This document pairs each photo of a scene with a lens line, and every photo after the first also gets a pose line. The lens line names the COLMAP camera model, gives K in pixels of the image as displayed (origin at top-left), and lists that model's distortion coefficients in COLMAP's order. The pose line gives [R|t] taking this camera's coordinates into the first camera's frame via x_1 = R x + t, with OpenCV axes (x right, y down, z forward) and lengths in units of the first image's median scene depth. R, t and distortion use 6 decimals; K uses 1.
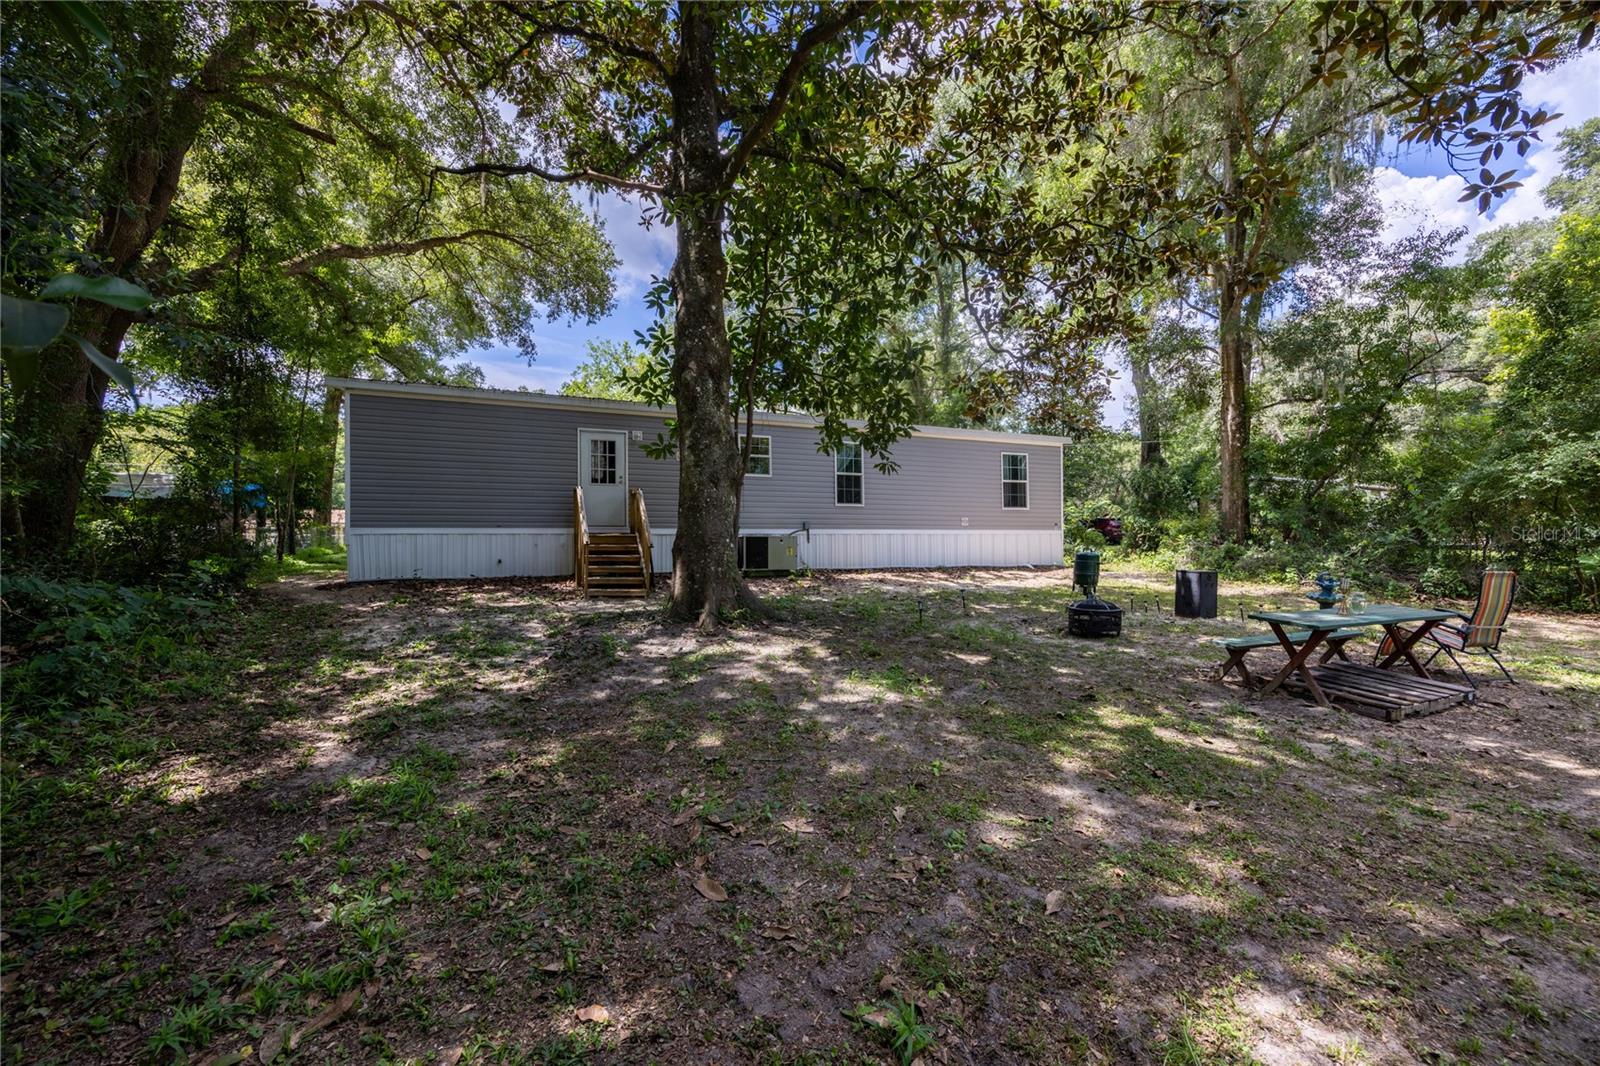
lens RADIAL K [[611.6, 0, 798.4], [0, 611.6, 535.3], [0, 0, 1]] dist [-0.002835, -0.000437]
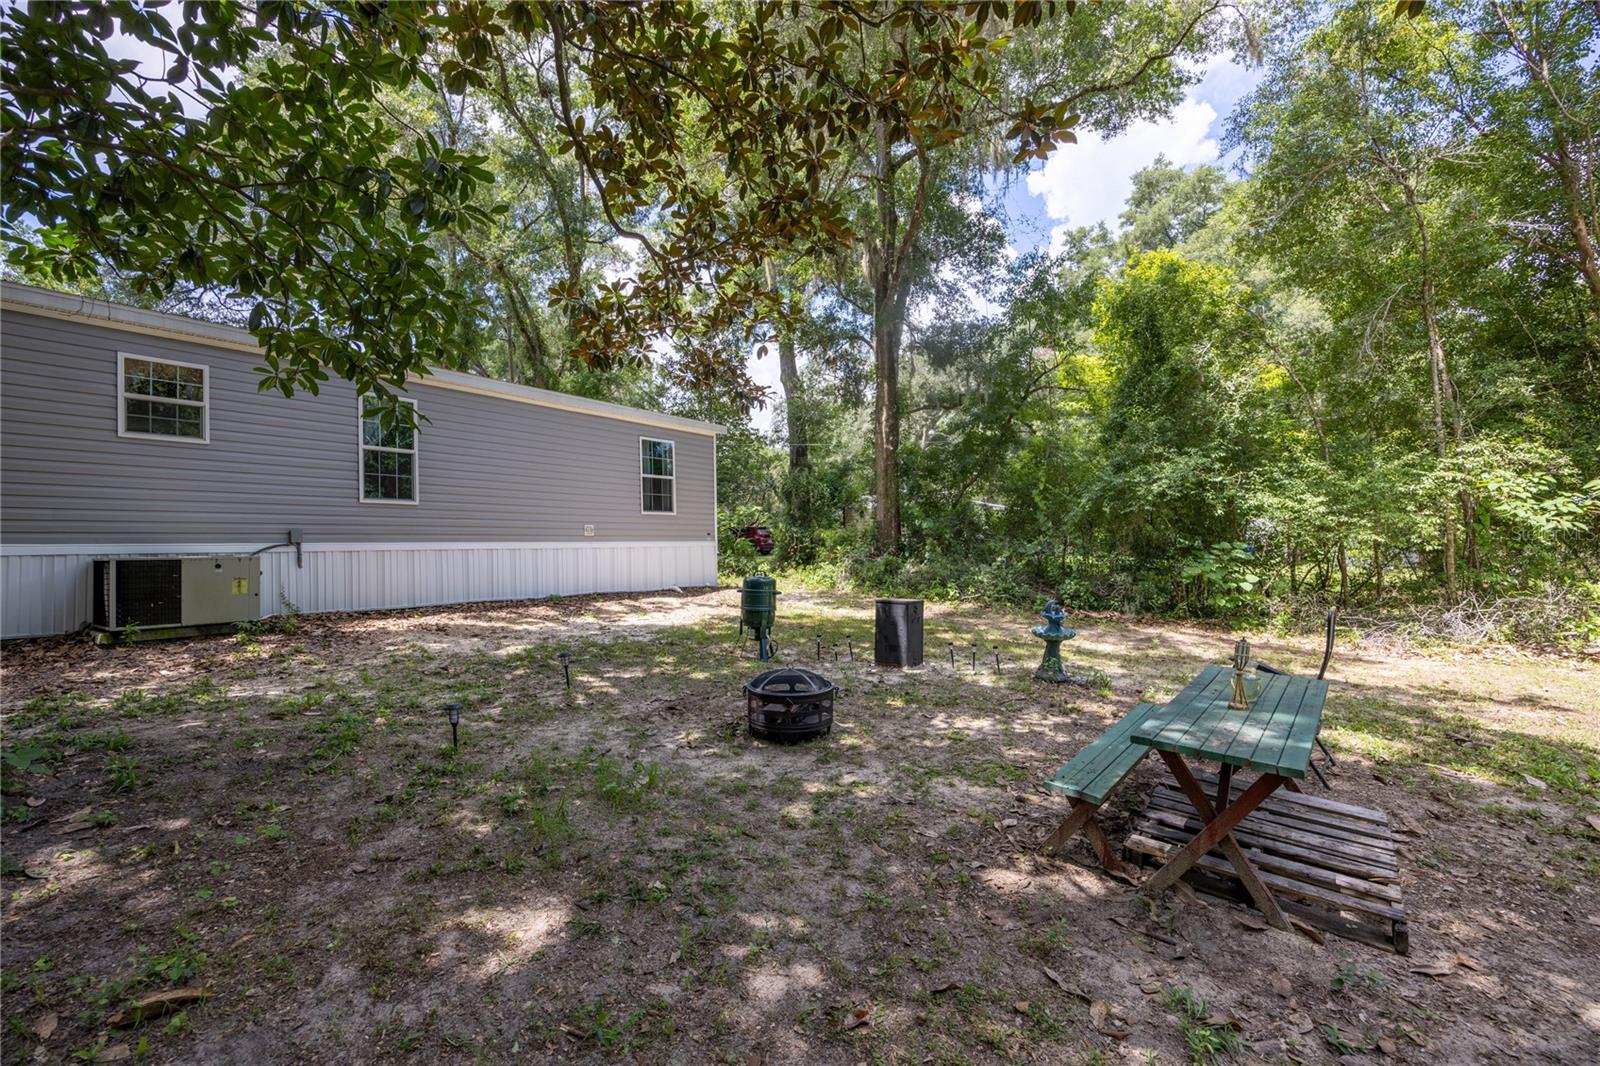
lens RADIAL K [[670.5, 0, 804.2], [0, 670.5, 532.4], [0, 0, 1]] dist [-0.002972, -0.000346]
pose [[0.851683, 0.003174, 0.524047, 0.082854], [0.005794, 0.999864, -0.015471, -0.006652], [-0.524025, 0.016213, 0.851549, 0.223935]]
